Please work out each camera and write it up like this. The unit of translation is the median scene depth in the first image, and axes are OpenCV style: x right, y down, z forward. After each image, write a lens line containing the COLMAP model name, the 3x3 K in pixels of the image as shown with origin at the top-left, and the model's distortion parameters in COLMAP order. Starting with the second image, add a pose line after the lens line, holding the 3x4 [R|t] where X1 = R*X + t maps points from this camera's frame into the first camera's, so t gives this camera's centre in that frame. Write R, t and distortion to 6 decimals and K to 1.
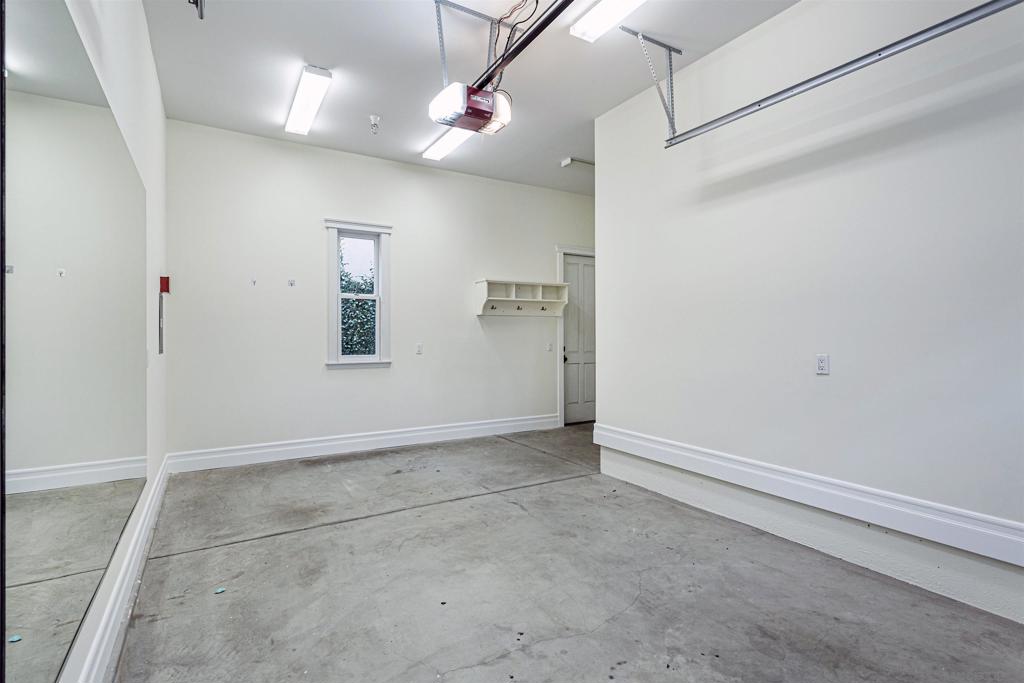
lens RADIAL K [[496.4, 0, 509.9], [0, 496.4, 340.2], [0, 0, 1]] dist [0.005054, 0.000847]
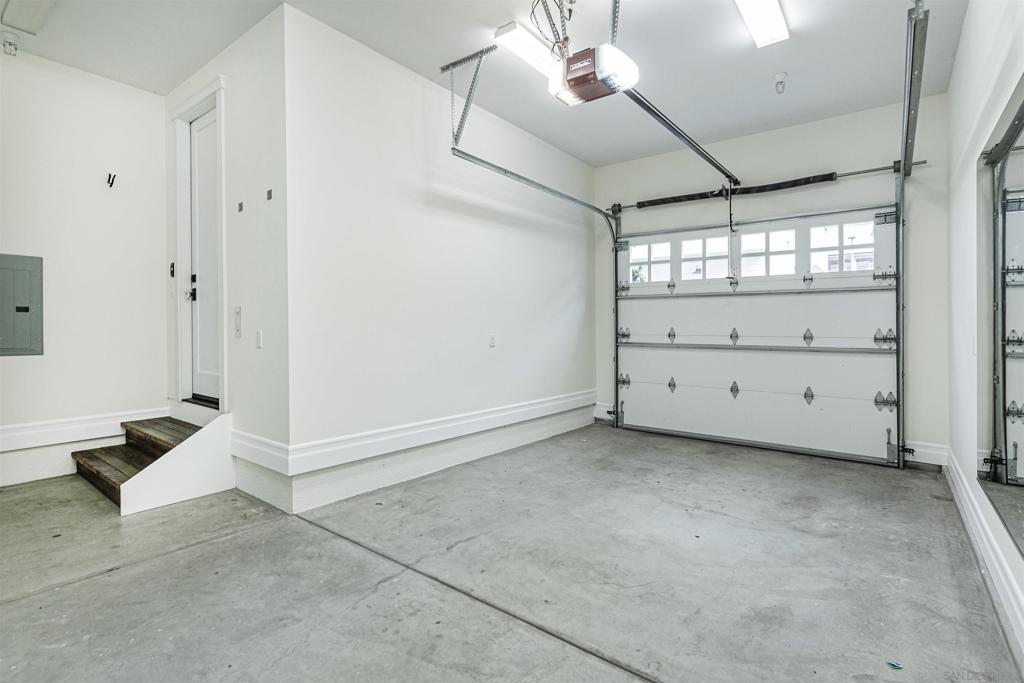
lens RADIAL K [[496.4, 0, 508.8], [0, 496.4, 333.4], [0, 0, 1]] dist [0.005054, 0.000847]
pose [[-0.366067, -0.010111, 0.930534, -0.823233], [0.000457, 0.999939, 0.011045, 0.008398], [-0.930589, 0.004468, -0.366040, 1.403959]]
